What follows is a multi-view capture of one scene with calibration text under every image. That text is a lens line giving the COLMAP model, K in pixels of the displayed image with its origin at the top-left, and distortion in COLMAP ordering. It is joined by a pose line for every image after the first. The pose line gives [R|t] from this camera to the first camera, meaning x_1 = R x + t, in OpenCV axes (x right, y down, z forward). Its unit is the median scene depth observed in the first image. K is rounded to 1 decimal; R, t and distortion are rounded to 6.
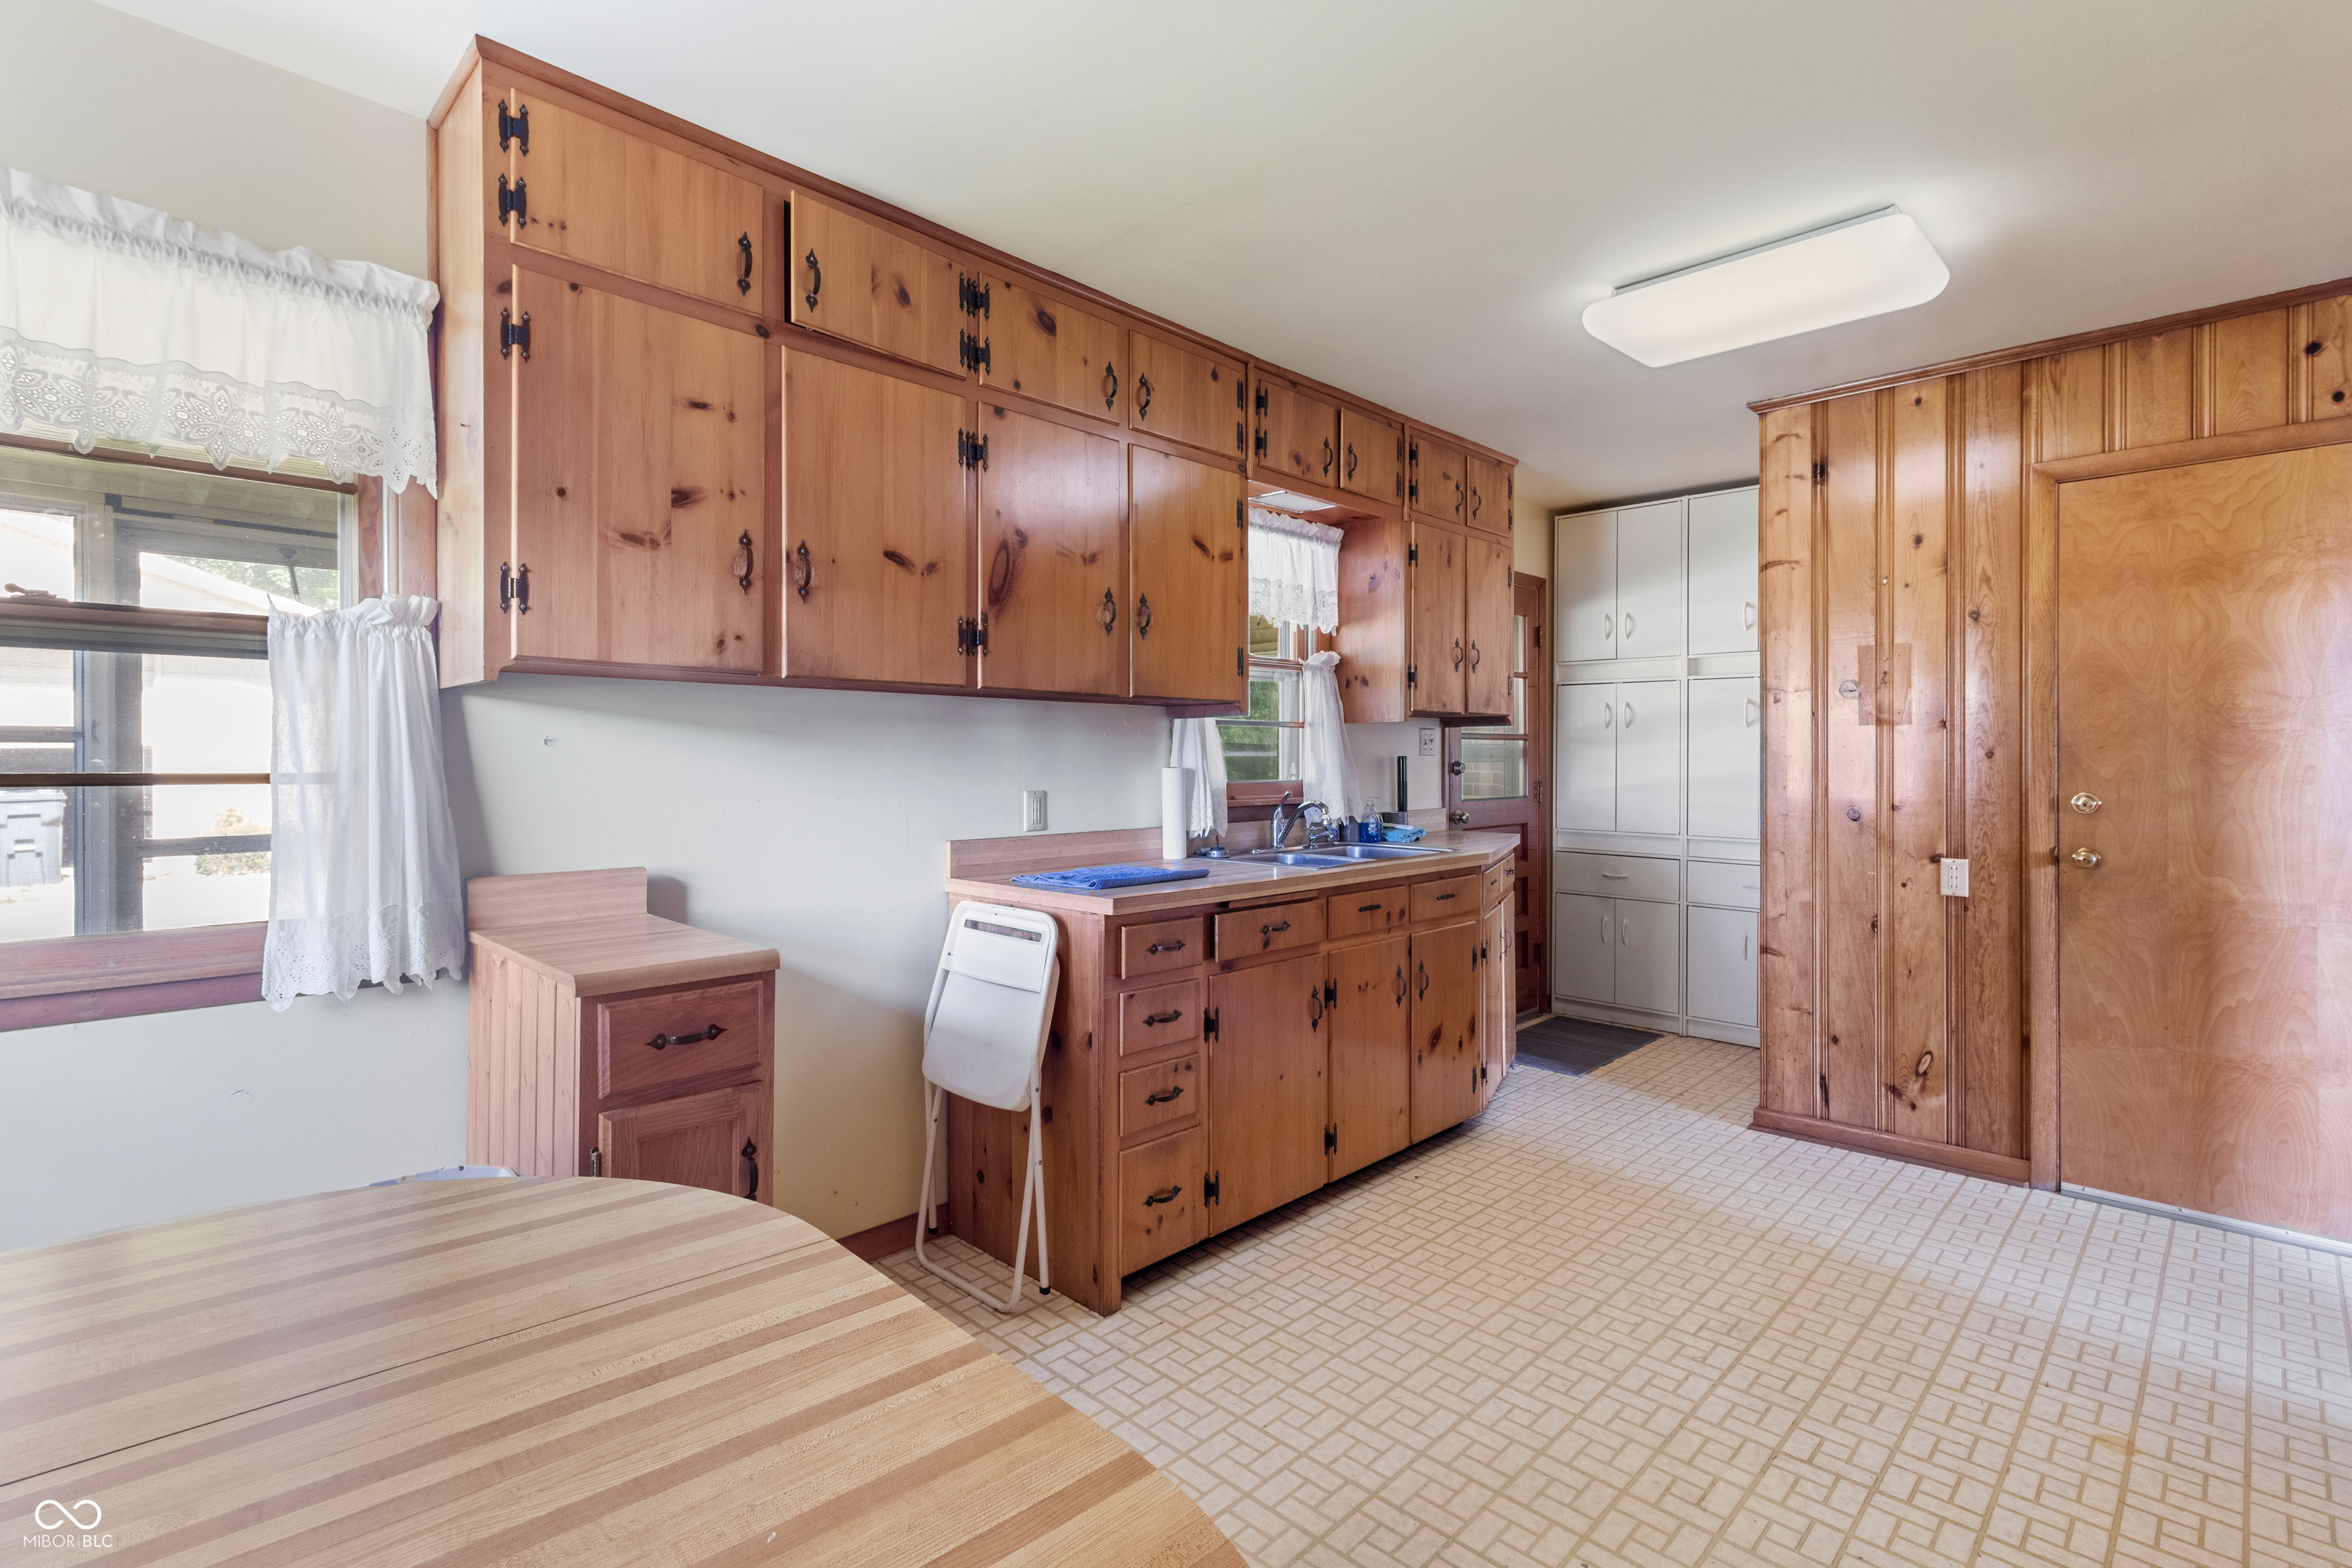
lens RADIAL K [[1097.2, 0, 1181.3], [0, 1097.2, 752.0], [0, 0, 1]] dist [-0.001561, -0.000442]
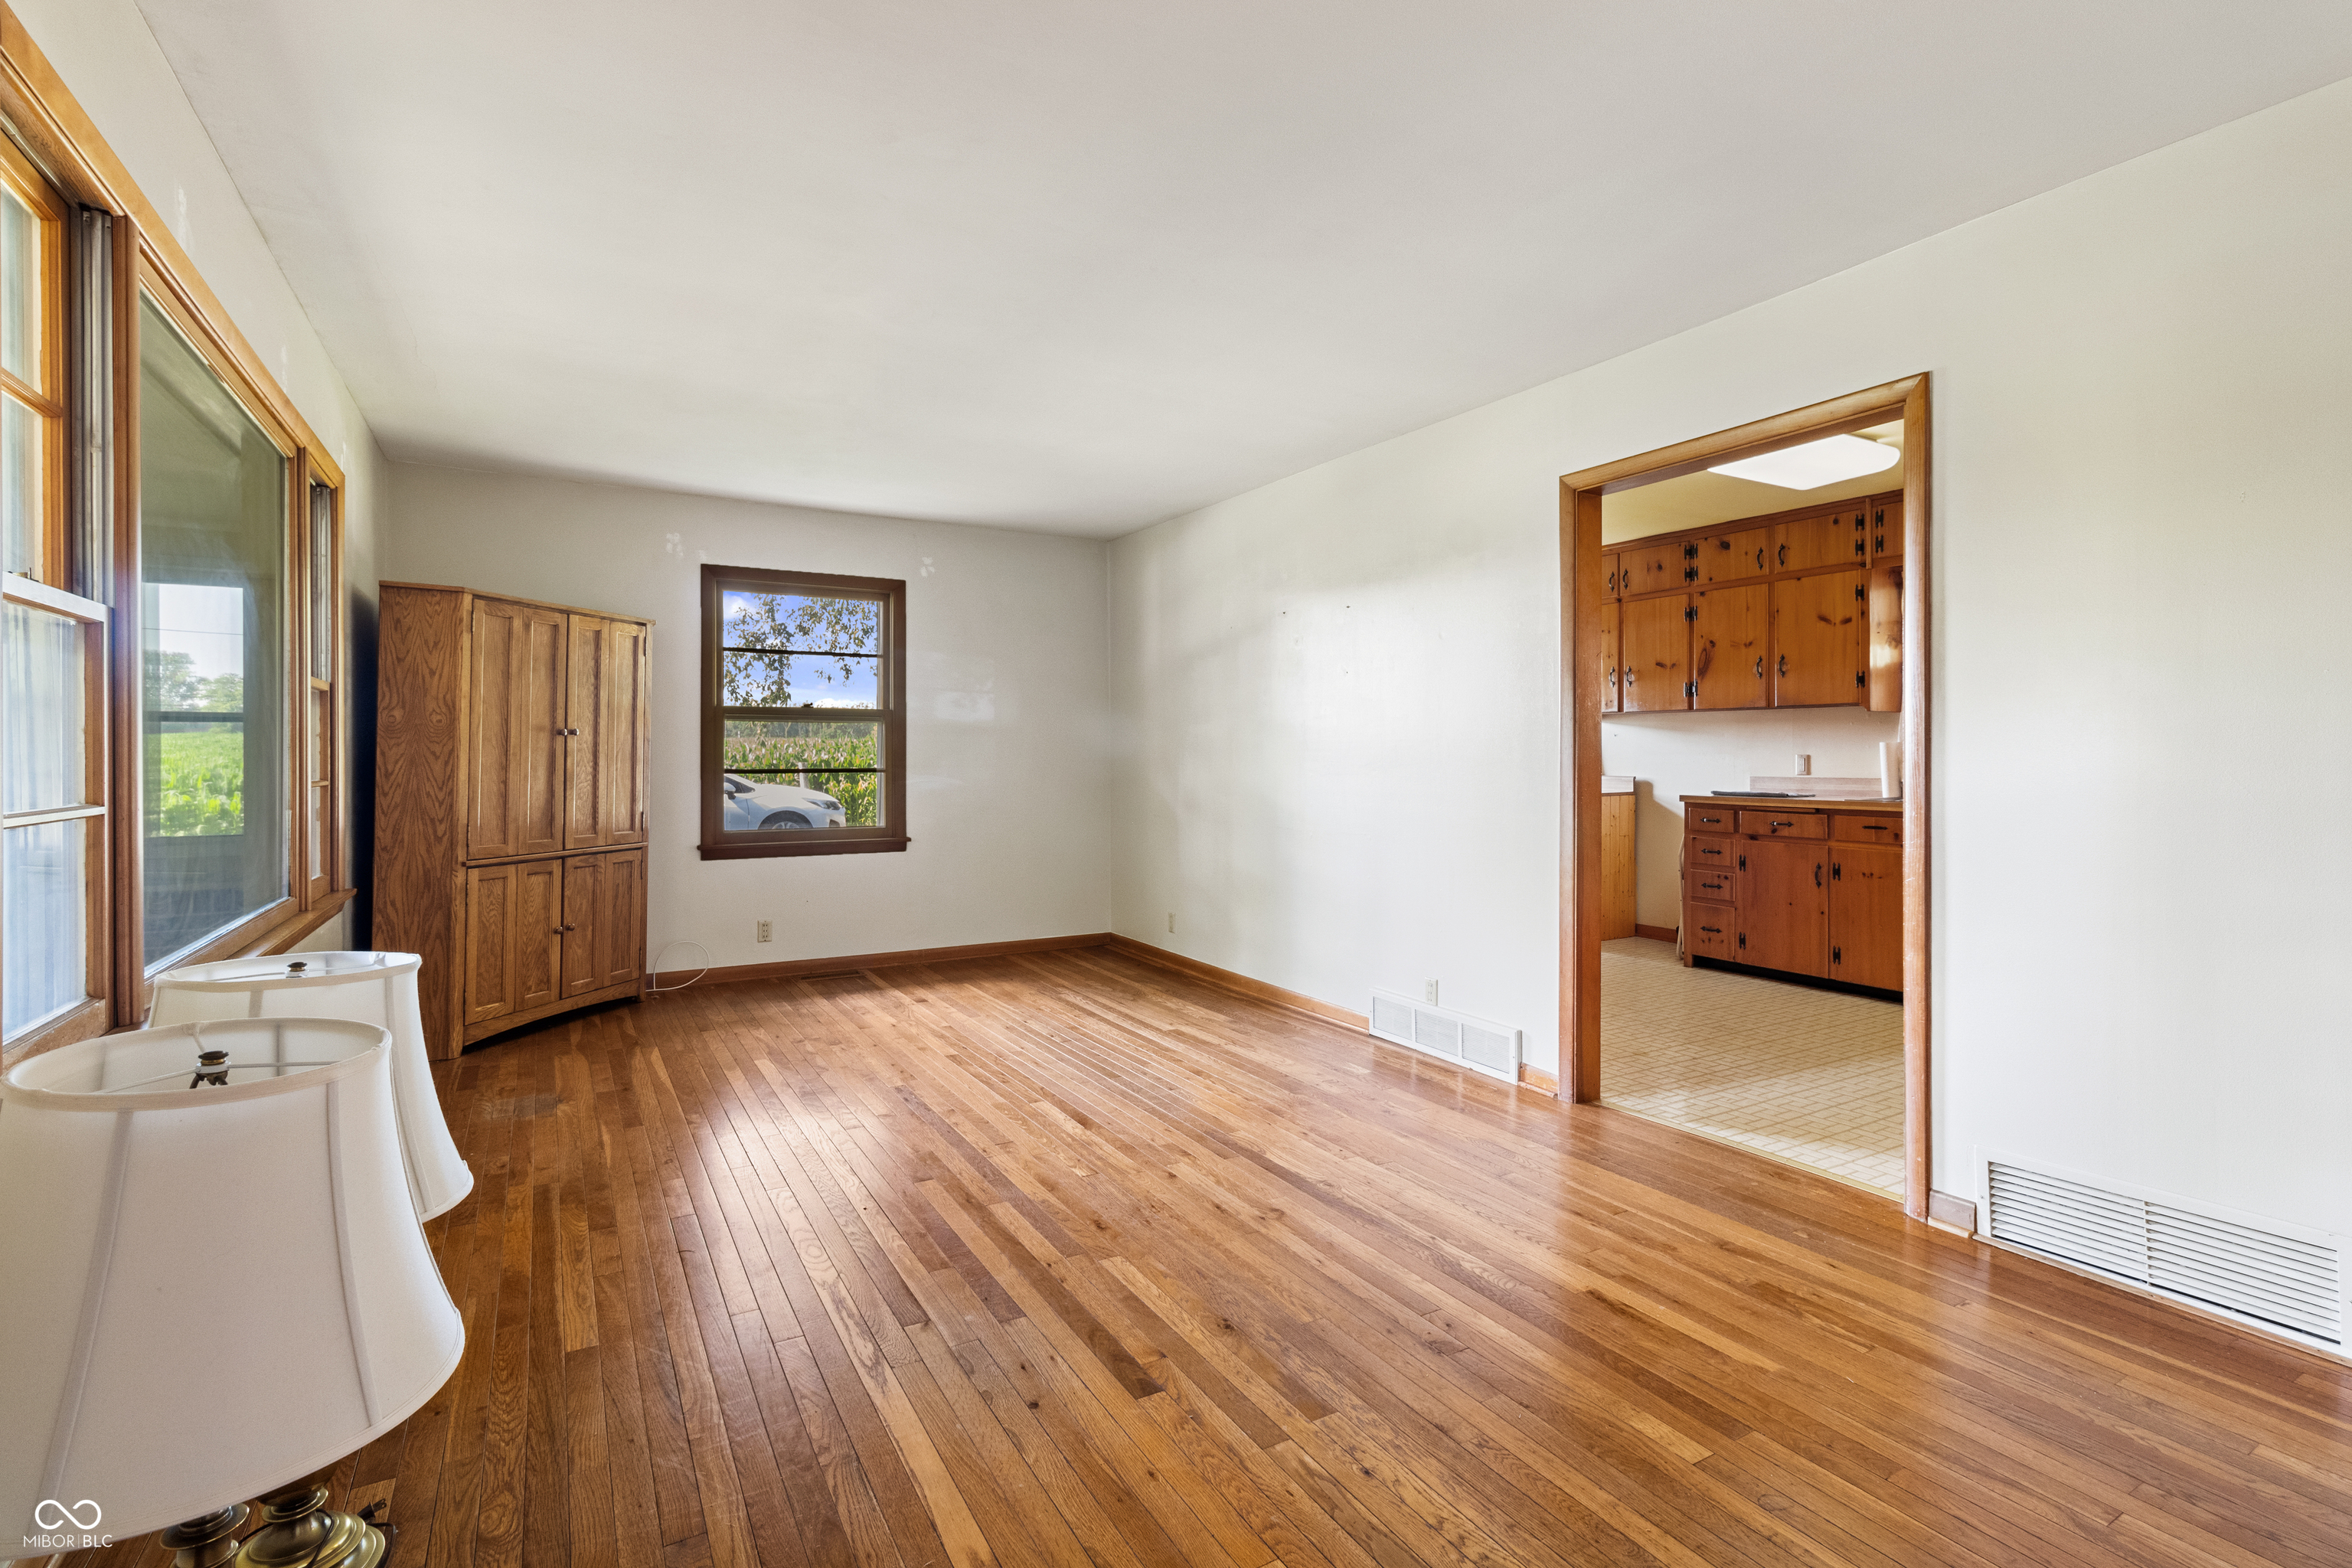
lens RADIAL K [[1097.2, 0, 1181.3], [0, 1097.2, 752.0], [0, 0, 1]] dist [-0.001561, -0.000442]
pose [[-0.267967, -0.004988, -0.963415, 2.352958], [0.001540, 0.999983, -0.005606, 0.045020], [0.963427, -0.002986, -0.267955, 0.524962]]
